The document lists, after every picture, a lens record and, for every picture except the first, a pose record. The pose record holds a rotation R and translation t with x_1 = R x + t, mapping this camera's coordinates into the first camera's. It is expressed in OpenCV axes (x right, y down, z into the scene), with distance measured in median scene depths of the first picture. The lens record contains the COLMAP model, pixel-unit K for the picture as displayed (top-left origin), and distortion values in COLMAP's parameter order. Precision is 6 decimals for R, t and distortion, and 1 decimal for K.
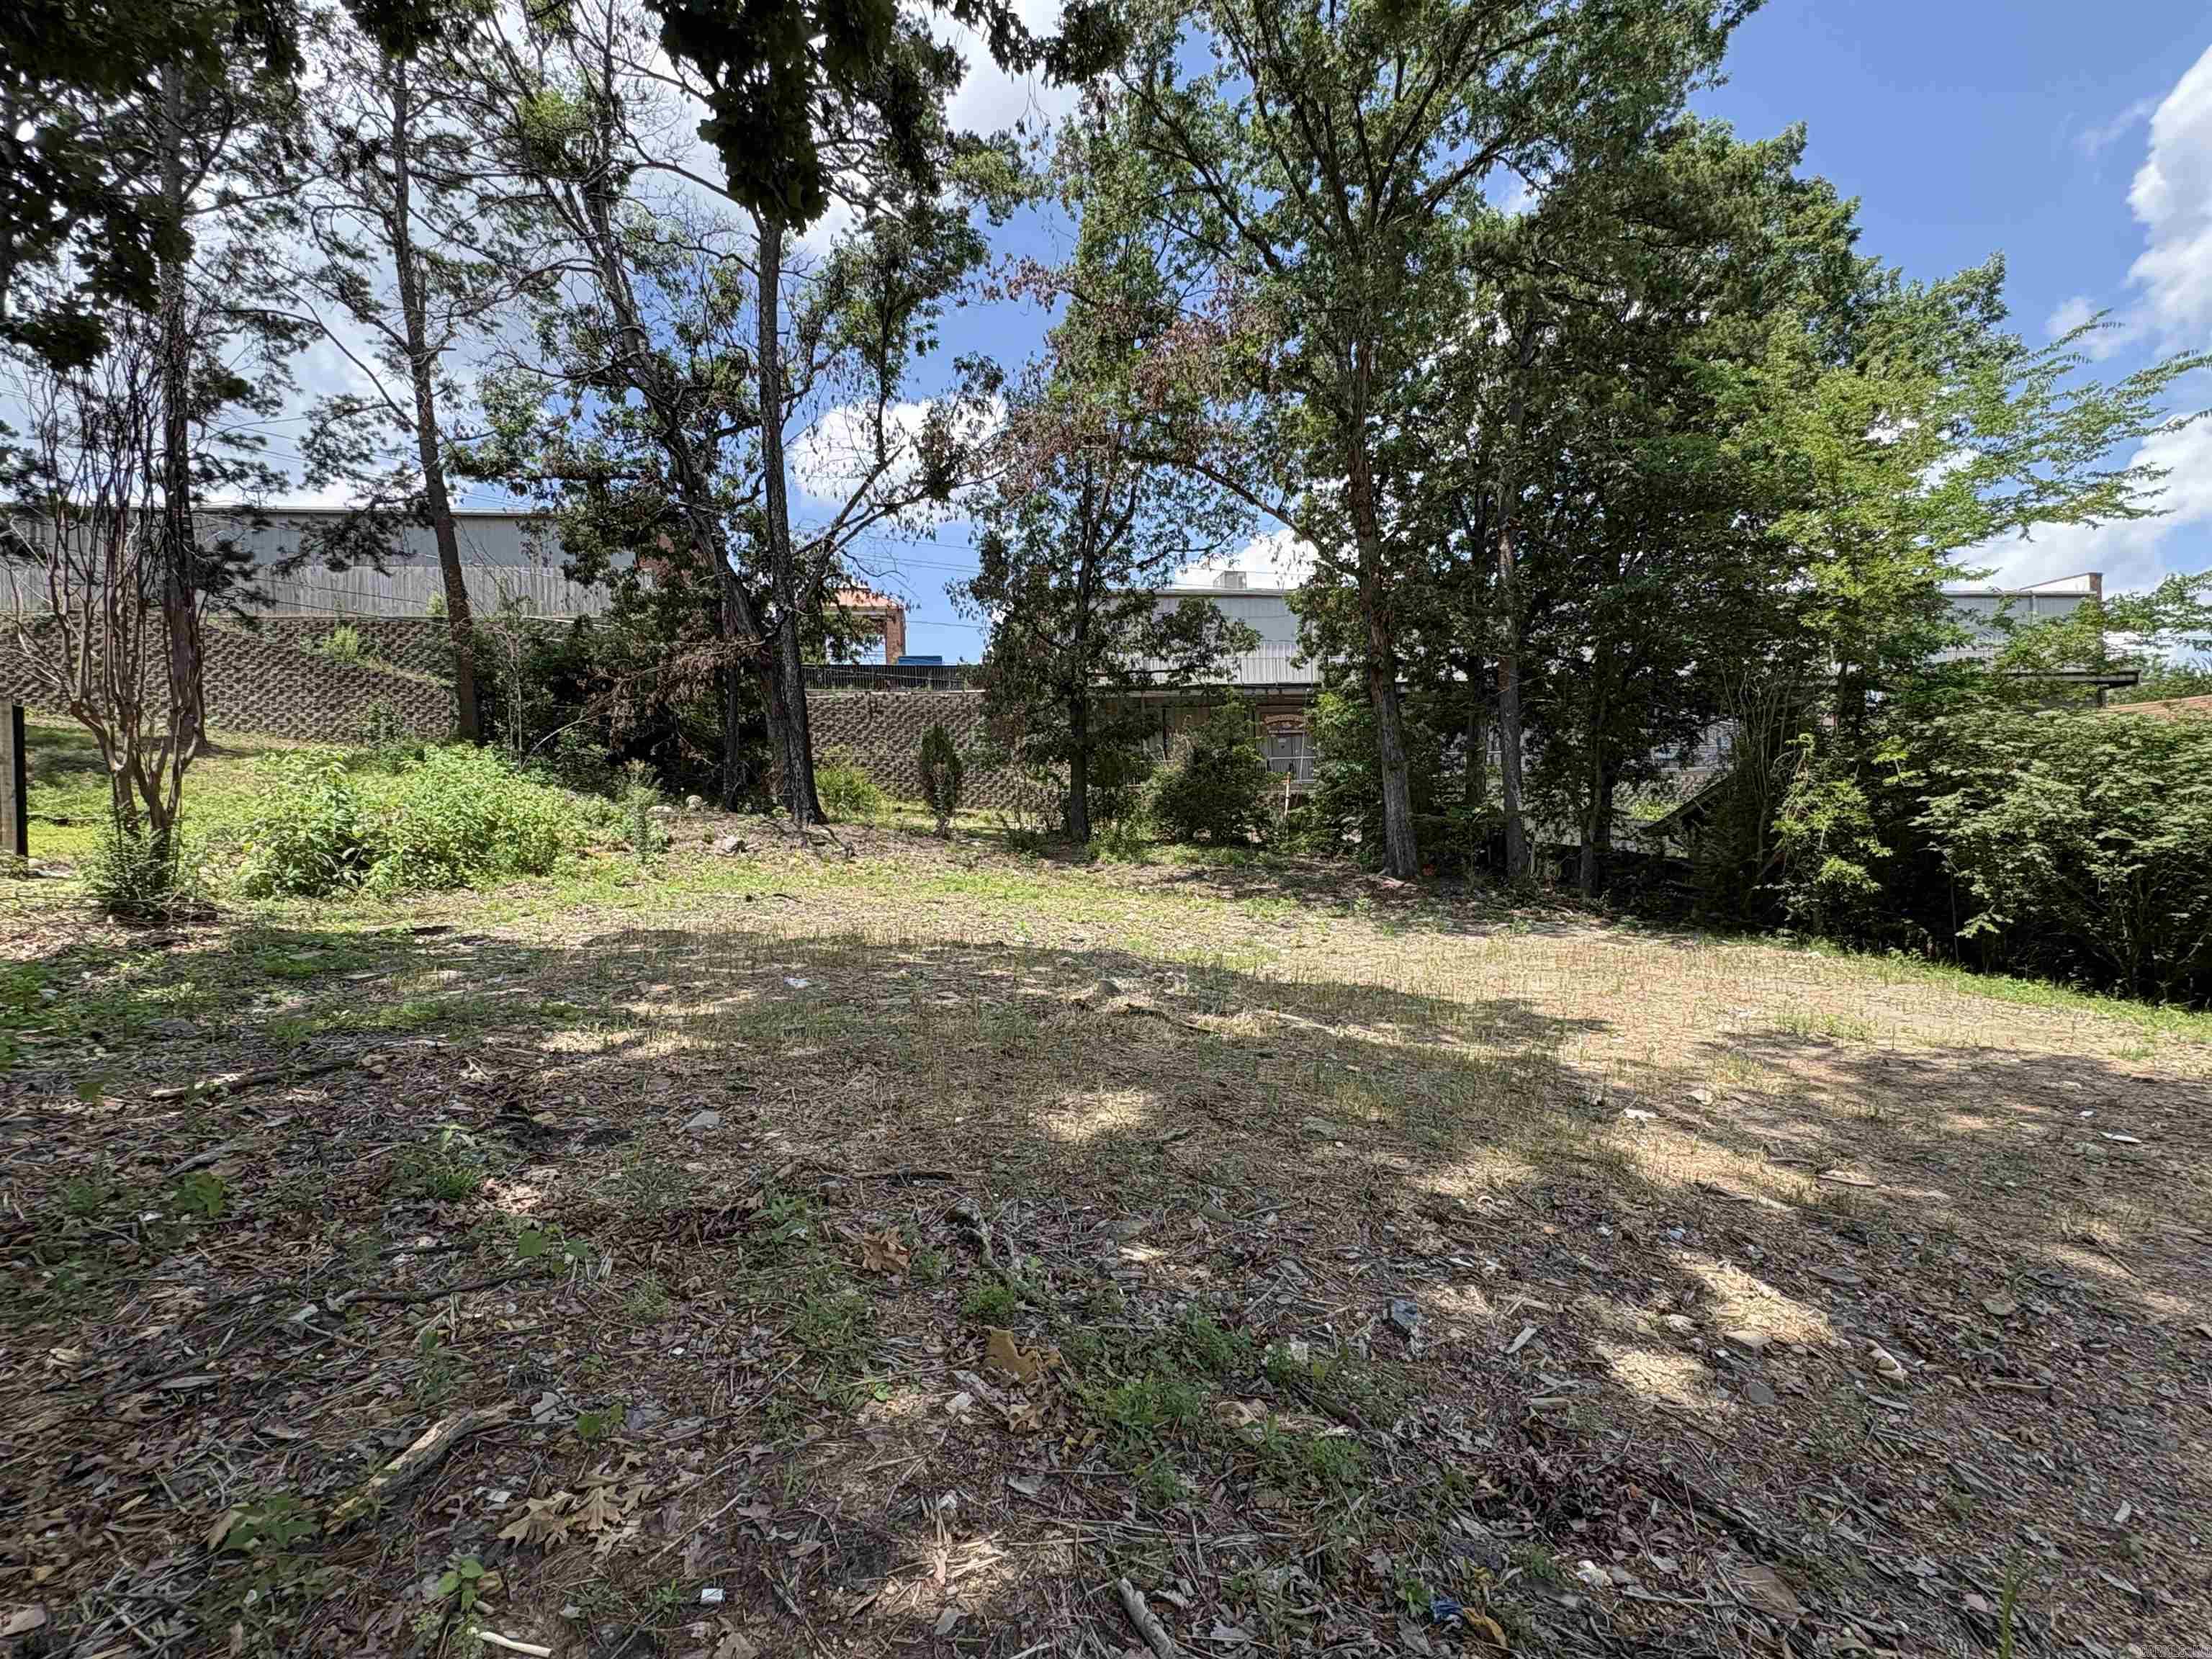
lens RADIAL K [[1000.2, 0, 1099.6], [0, 1000.2, 840.7], [0, 0, 1]] dist [0.000194, 0.000847]
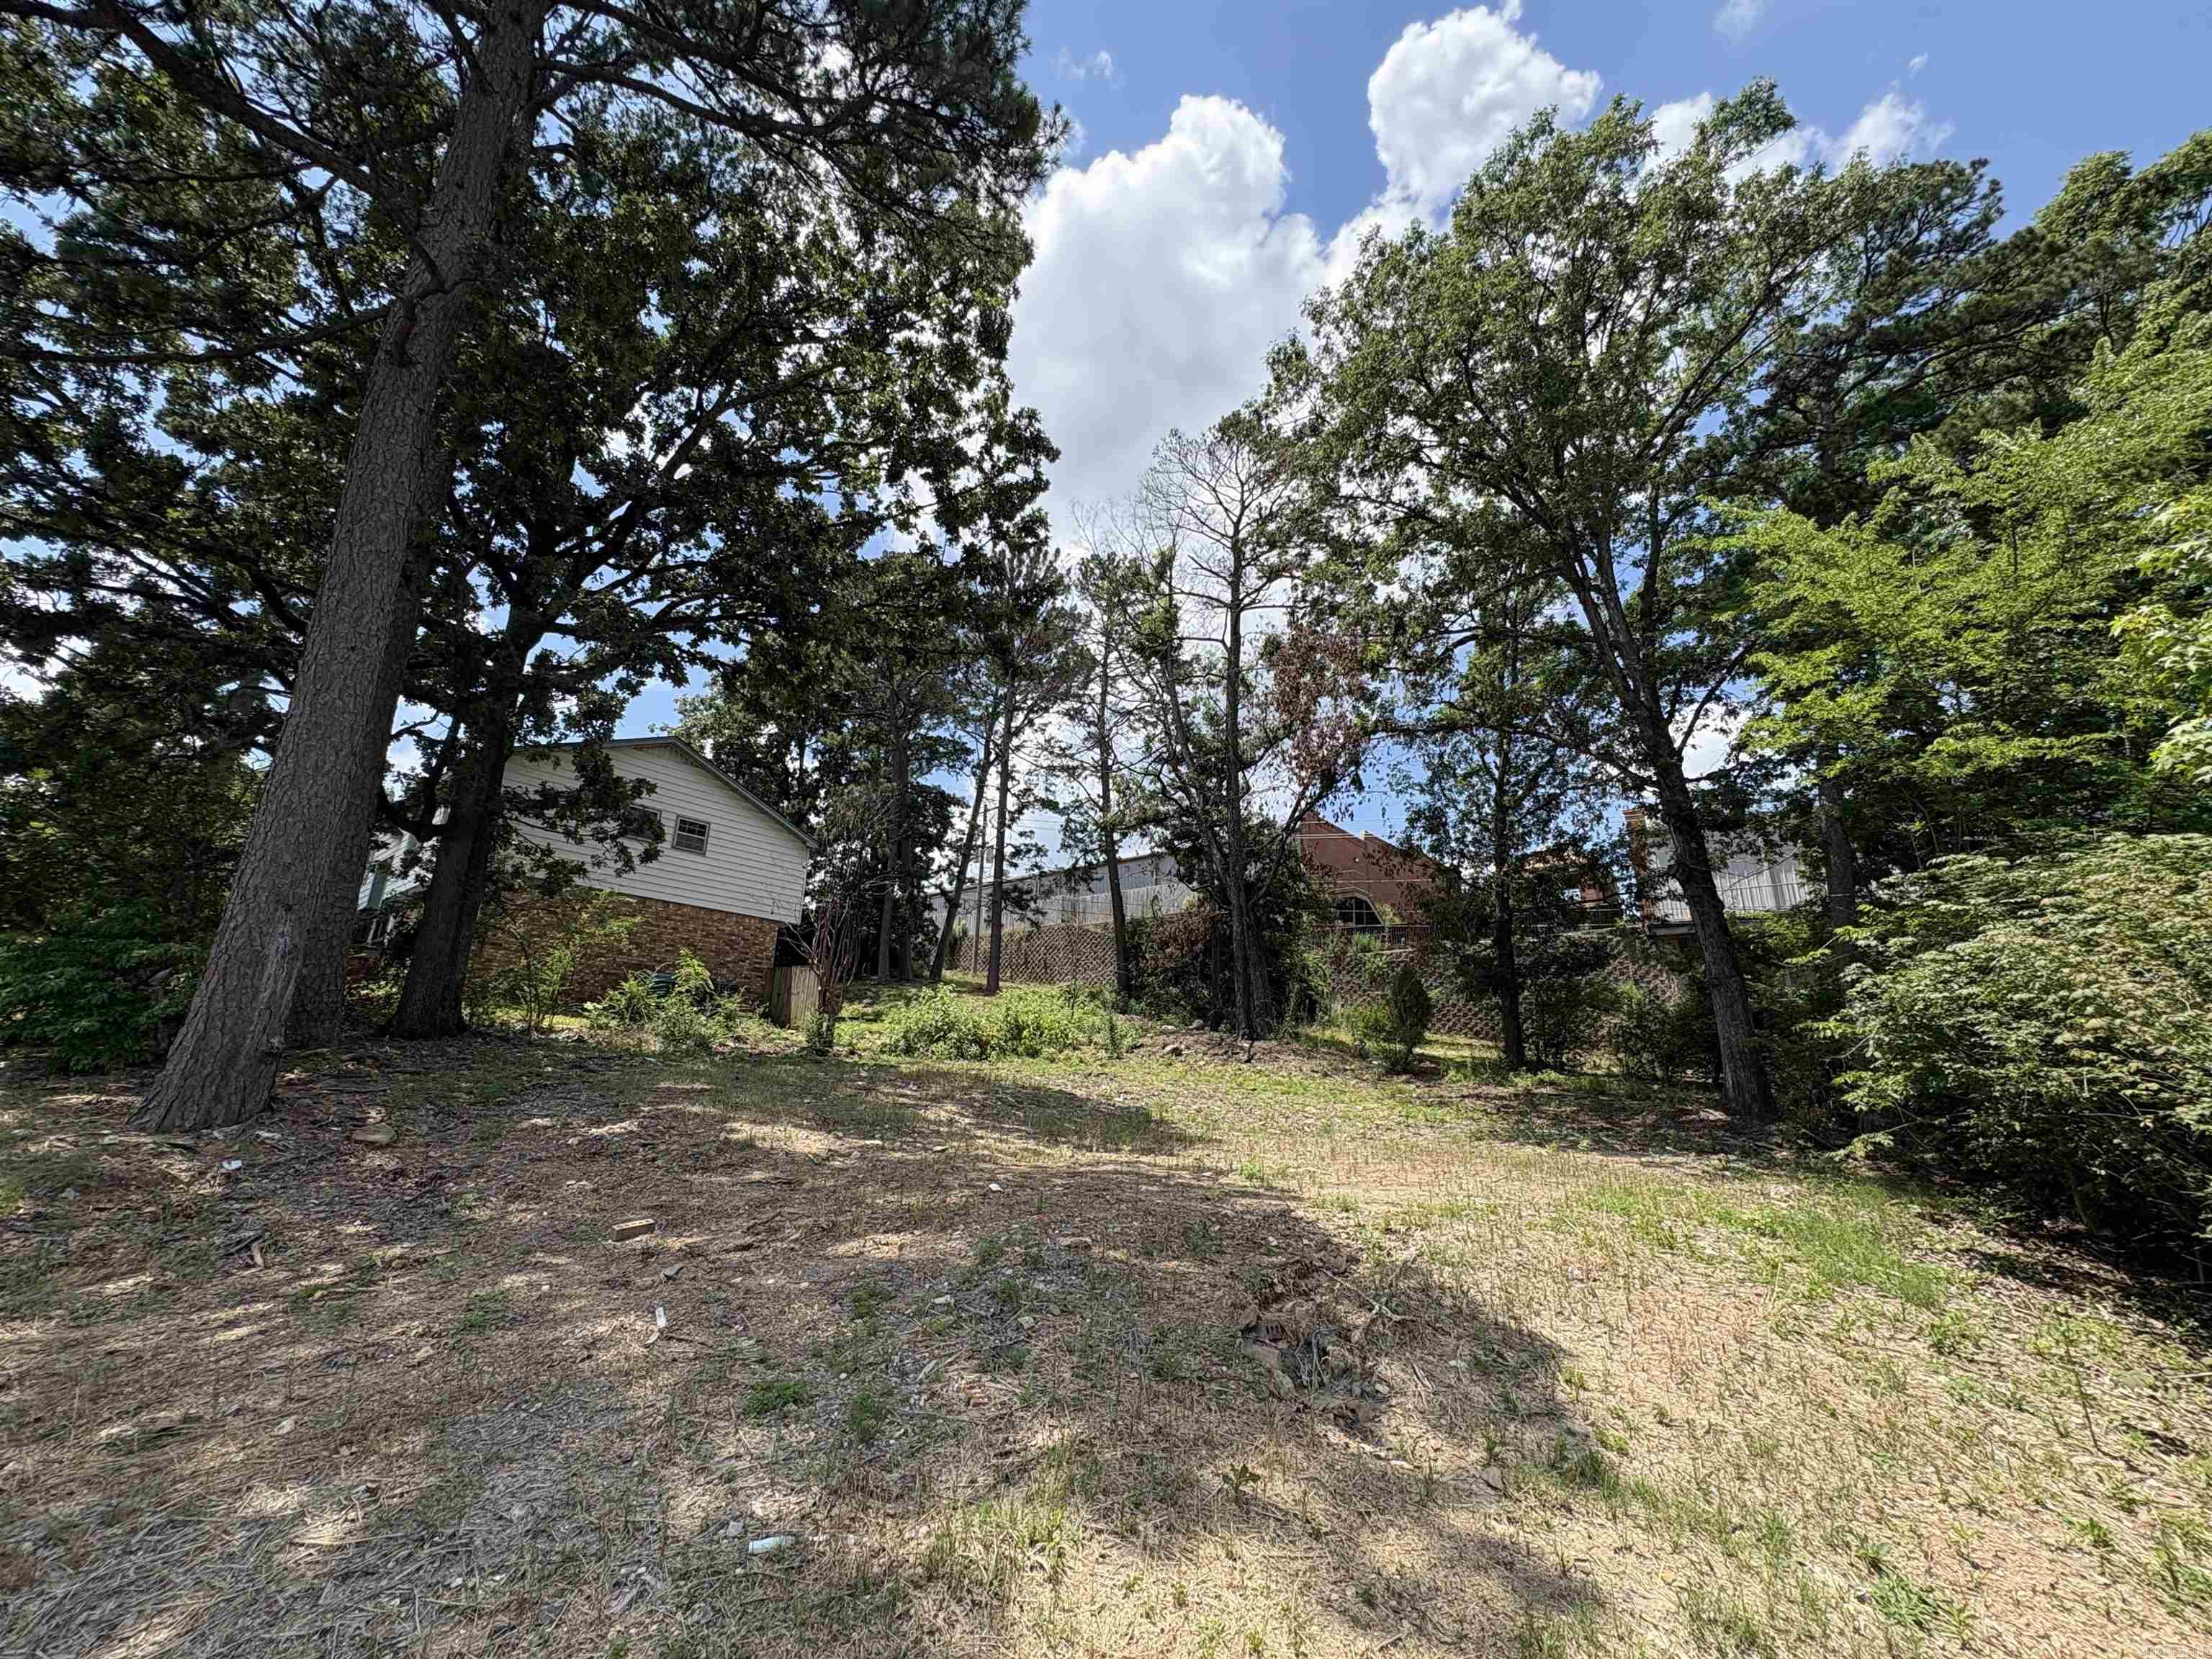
lens RADIAL K [[877.6, 0, 1099.9], [0, 877.6, 833.0], [0, 0, 1]] dist [-0.002293, 0.000465]
pose [[0.635441, -0.159324, -0.755533, 0.530708], [-0.062747, 0.964589, -0.256183, 0.030111], [0.769596, 0.210197, 0.602942, 0.073274]]
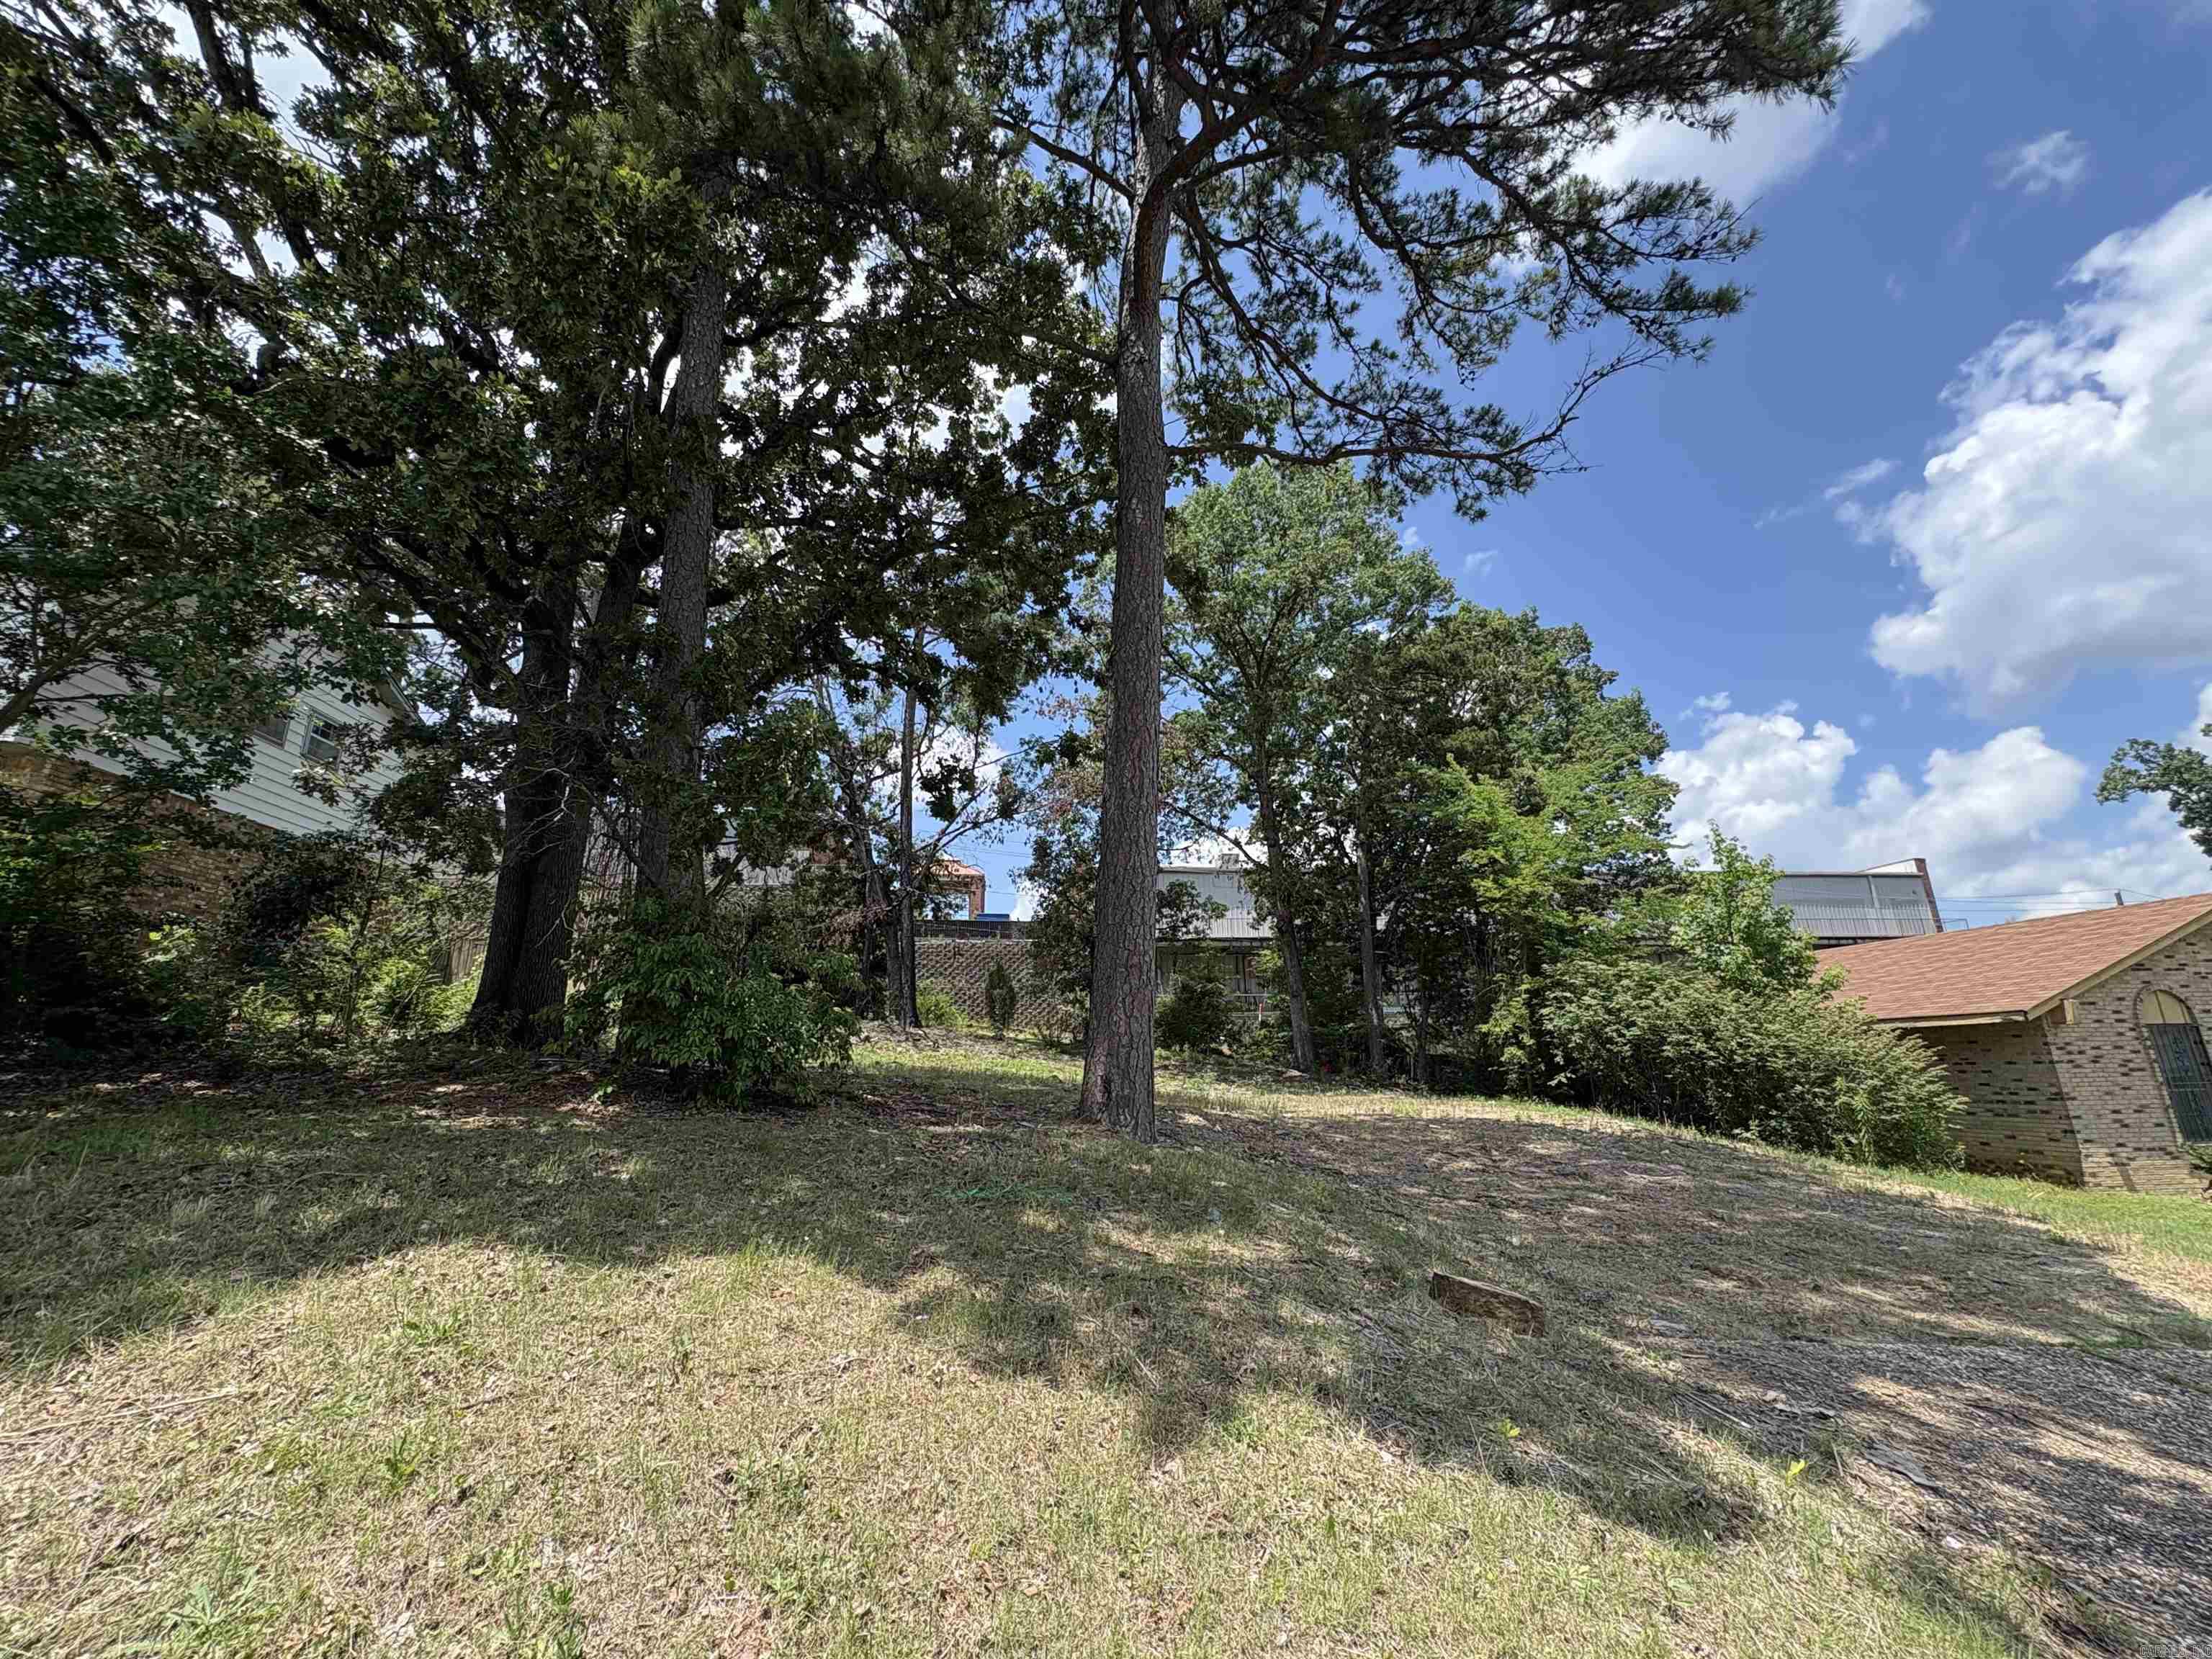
lens RADIAL K [[881.4, 0, 1095.4], [0, 881.4, 833.4], [0, 0, 1]] dist [-0.000287, 0.000260]
pose [[0.997722, 0.005947, -0.067194, 0.076323], [-0.023648, 0.963723, -0.265853, 0.048789], [0.063175, 0.266837, 0.961669, -0.341238]]
